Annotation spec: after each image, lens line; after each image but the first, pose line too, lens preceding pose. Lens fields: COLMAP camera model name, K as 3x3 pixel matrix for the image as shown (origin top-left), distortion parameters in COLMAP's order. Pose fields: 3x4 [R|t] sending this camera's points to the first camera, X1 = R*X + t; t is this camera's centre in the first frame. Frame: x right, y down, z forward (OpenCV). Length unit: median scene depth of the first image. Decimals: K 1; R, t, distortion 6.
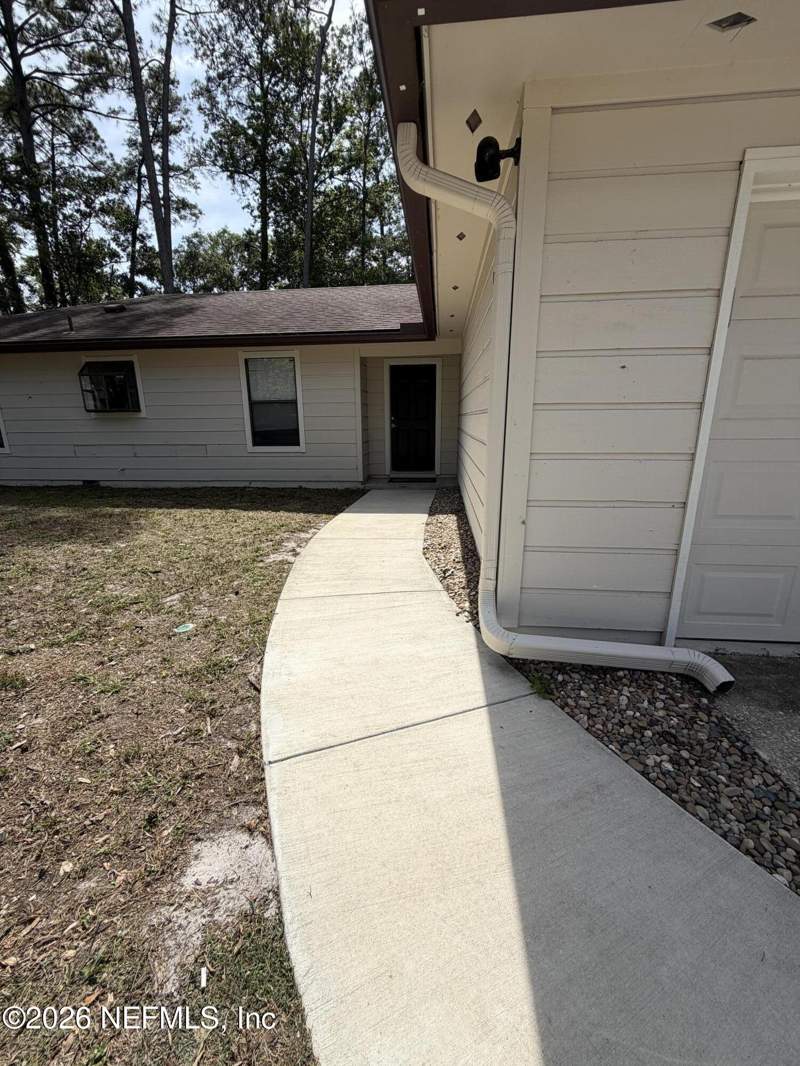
lens RADIAL K [[429.2, 0, 400.0], [0, 429.2, 533.0], [0, 0, 1]] dist [-0.000684, 0.000003]
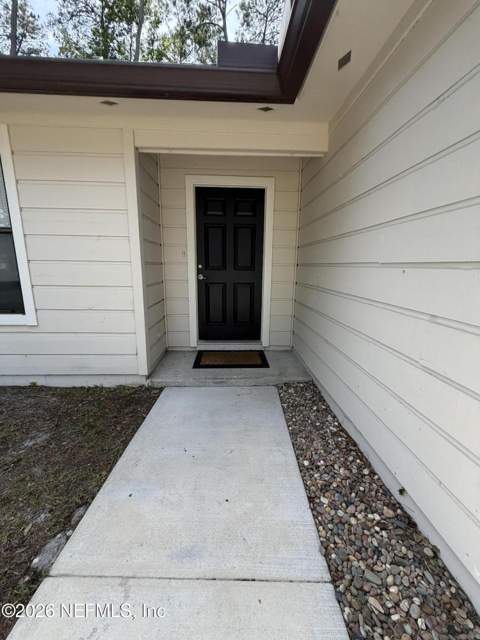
lens RADIAL K [[257.7, 0, 240.0], [0, 257.7, 320.0], [0, 0, 1]] dist [-0.000684, 0.000003]
pose [[0.990366, -0.005822, 0.138355, -0.012165], [0.012761, 0.998702, -0.049318, -0.172327], [-0.137889, 0.050608, 0.989154, 0.631793]]
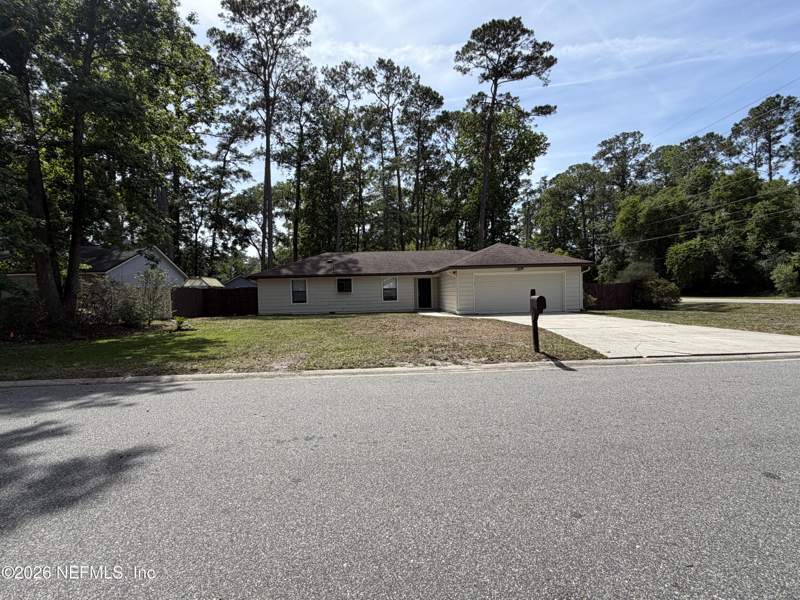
lens RADIAL K [[388.2, 0, 400.0], [0, 388.2, 300.0], [0, 0, 1]] dist [0.001073, 0.000110]
pose [[0.986722, -0.018446, 0.161368, -0.711703], [0.056395, 0.970626, -0.233891, 0.542995], [-0.152313, 0.239886, 0.958778, -2.074282]]
